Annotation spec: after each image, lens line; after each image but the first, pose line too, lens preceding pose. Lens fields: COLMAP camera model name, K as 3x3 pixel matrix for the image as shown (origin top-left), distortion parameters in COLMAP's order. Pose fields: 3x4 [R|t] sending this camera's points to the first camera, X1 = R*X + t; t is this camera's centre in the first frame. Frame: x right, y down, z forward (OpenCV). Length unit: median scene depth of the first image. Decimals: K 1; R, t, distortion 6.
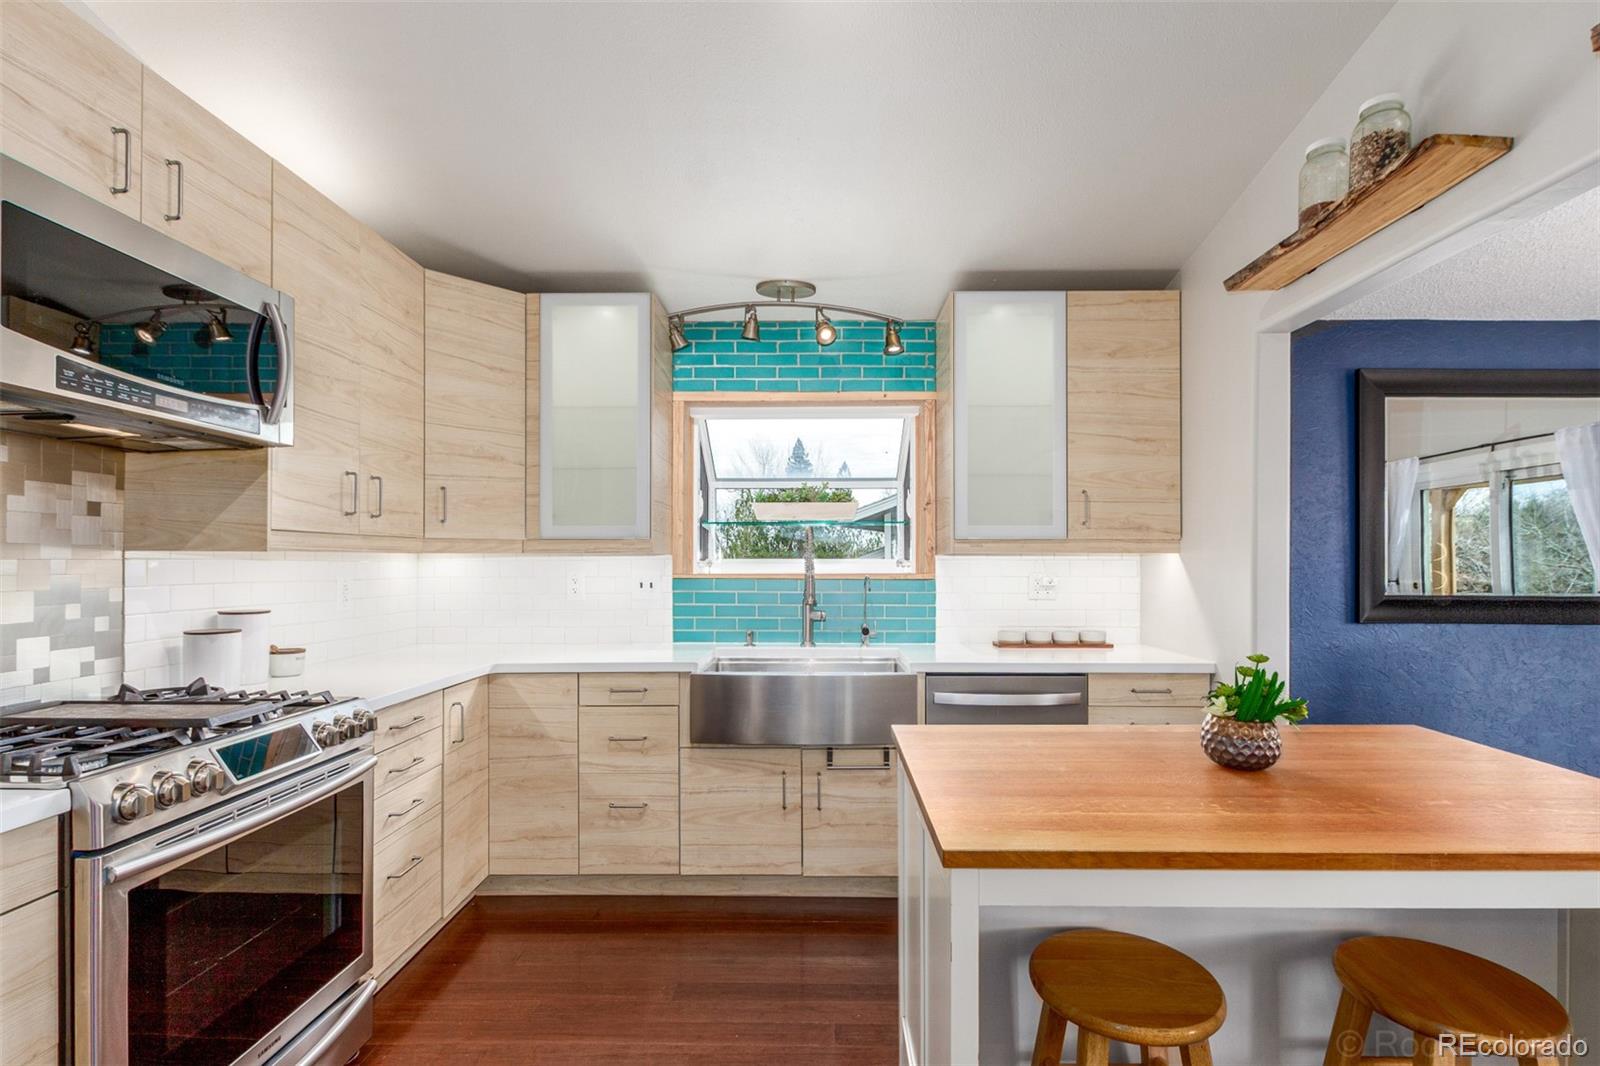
lens RADIAL K [[735.2, 0, 824.5], [0, 735.2, 558.7], [0, 0, 1]] dist [0.001464, -0.001279]
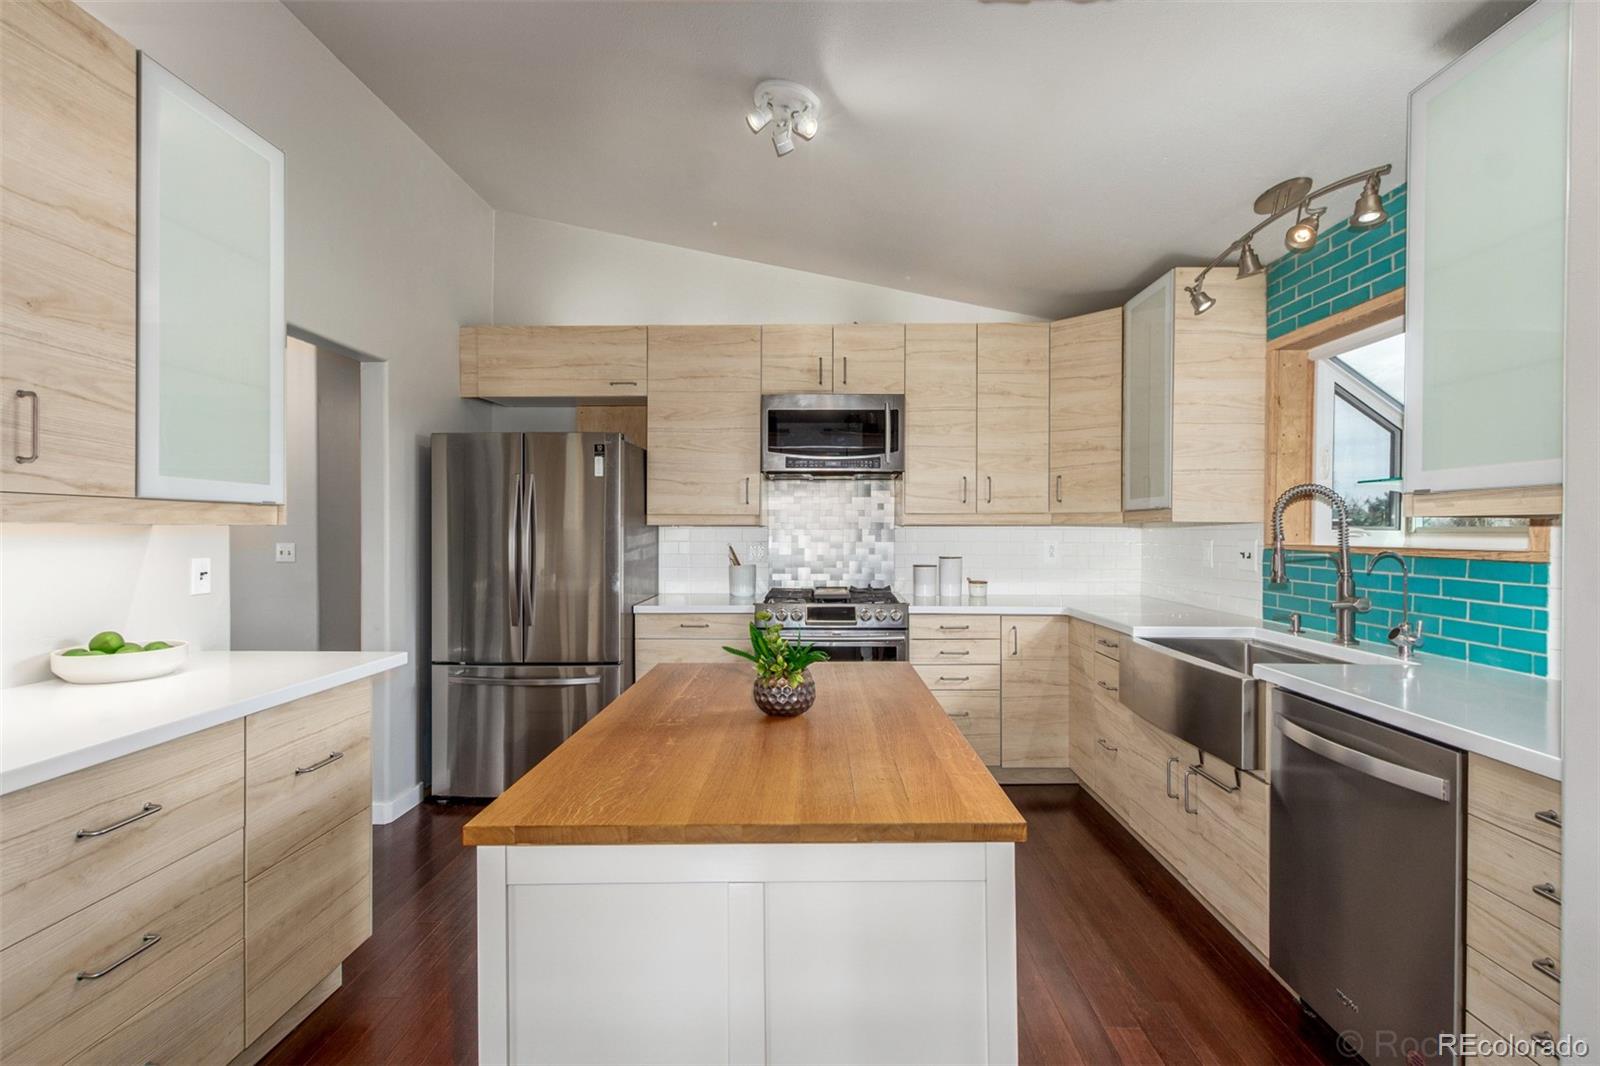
lens RADIAL K [[735.2, 0, 807.2], [0, 735.2, 531.2], [0, 0, 1]] dist [0.001464, -0.001279]
pose [[-0.007505, 0.001795, -0.999970, 0.795598], [0.003352, 0.999993, 0.001769, 0.001777], [0.999966, -0.003339, -0.007511, 0.497426]]
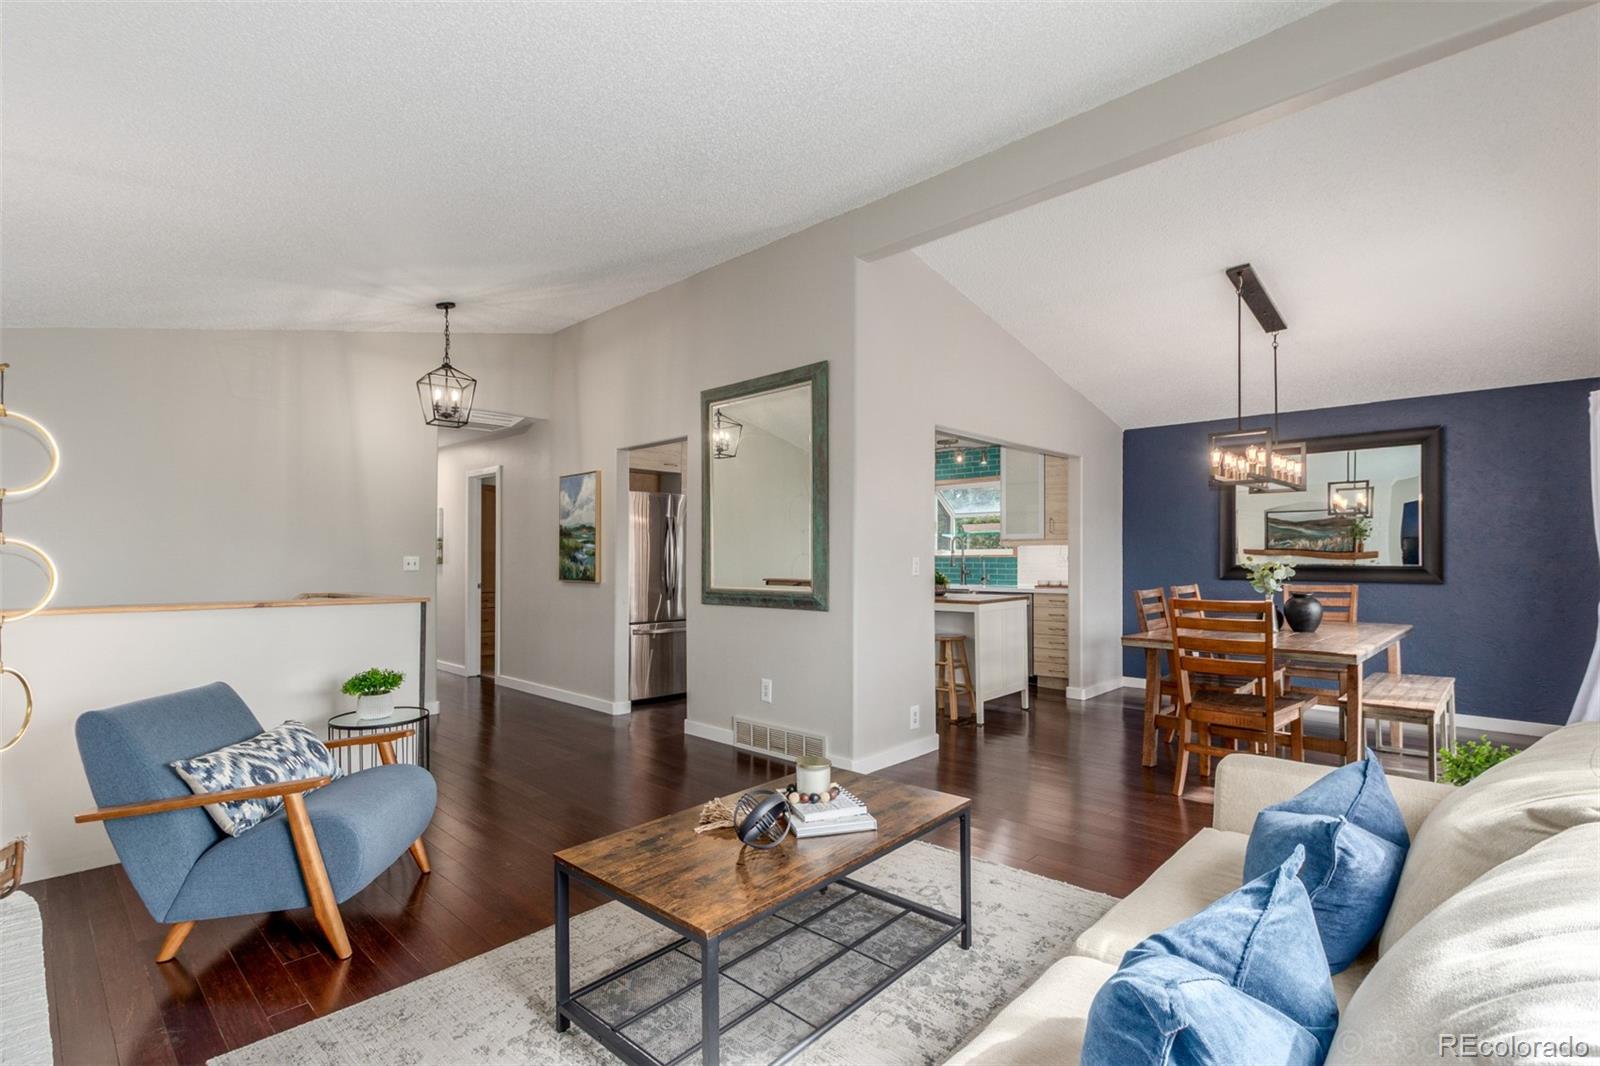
lens RADIAL K [[737.5, 0, 805.5], [0, 737.5, 543.3], [0, 0, 1]] dist [-0.001250, -0.000106]
pose [[0.732354, -0.016667, -0.680720, 1.351908], [0.006912, 0.999831, -0.017044, 0.021636], [0.680889, 0.007777, 0.732345, -1.214231]]
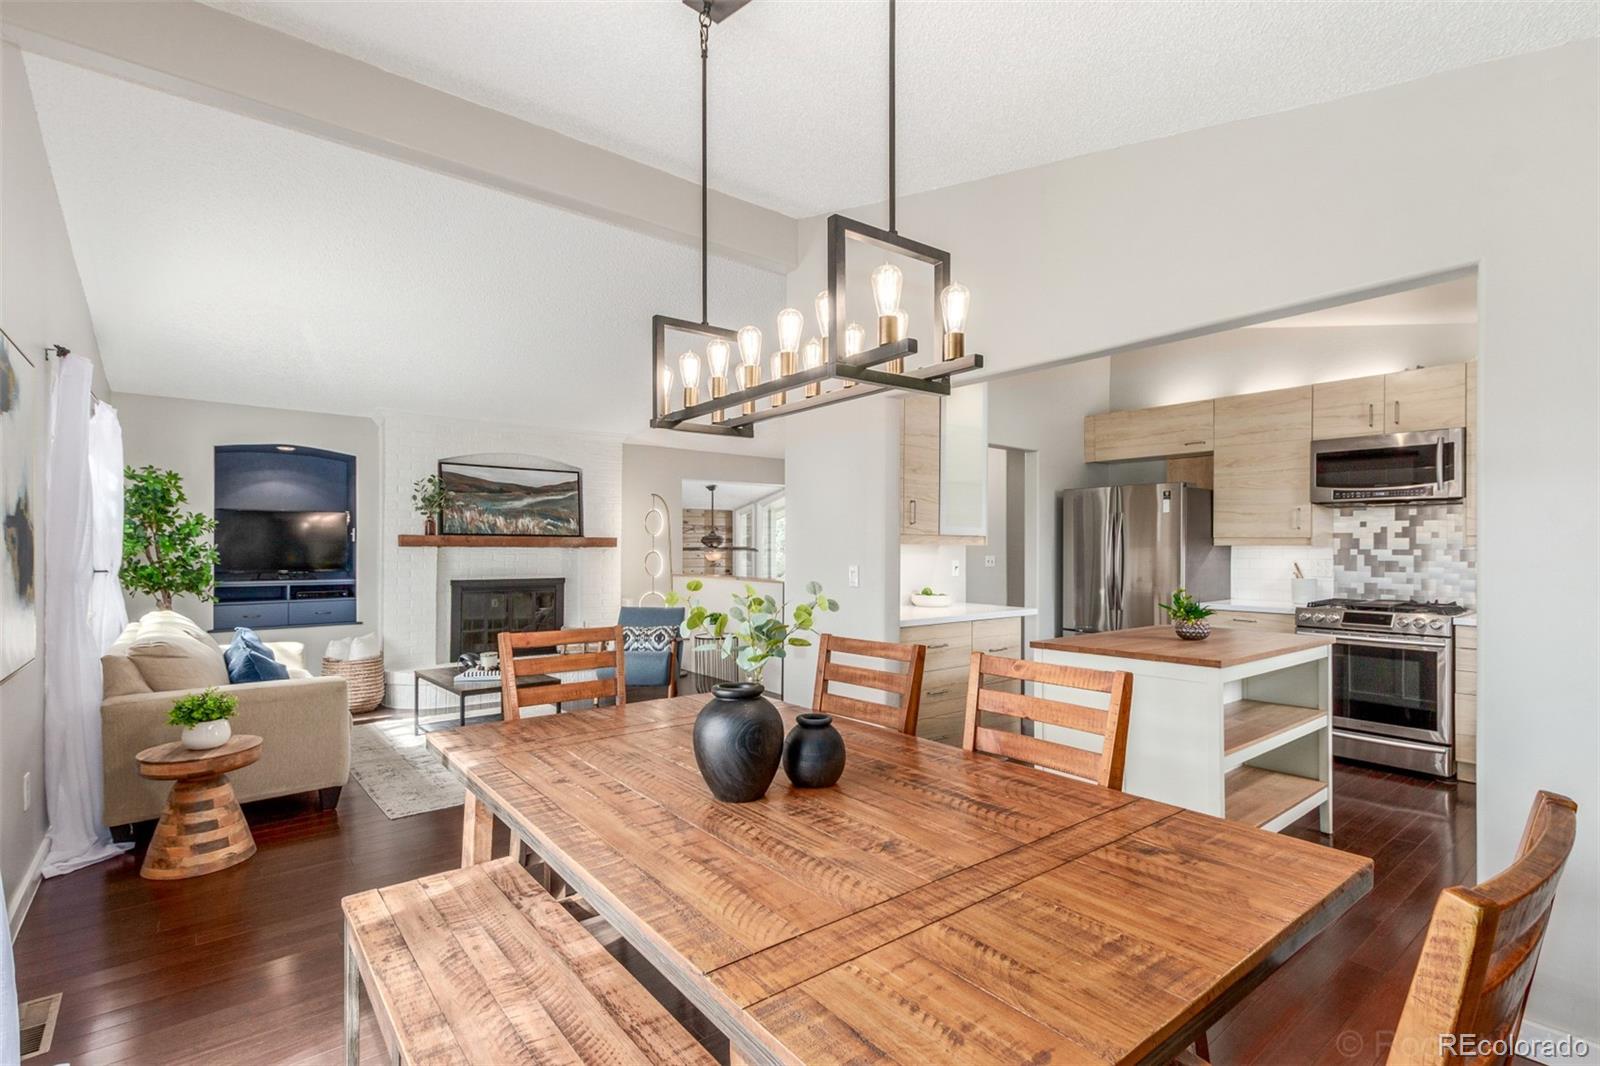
lens RADIAL K [[735.2, 0, 785.3], [0, 735.2, 537.1], [0, 0, 1]] dist [0.001464, -0.001279]
pose [[-0.784662, -0.012290, -0.619802, 1.398995], [-0.004030, 0.999883, -0.014724, 0.002710], [0.619911, -0.009056, -0.784620, 0.951340]]
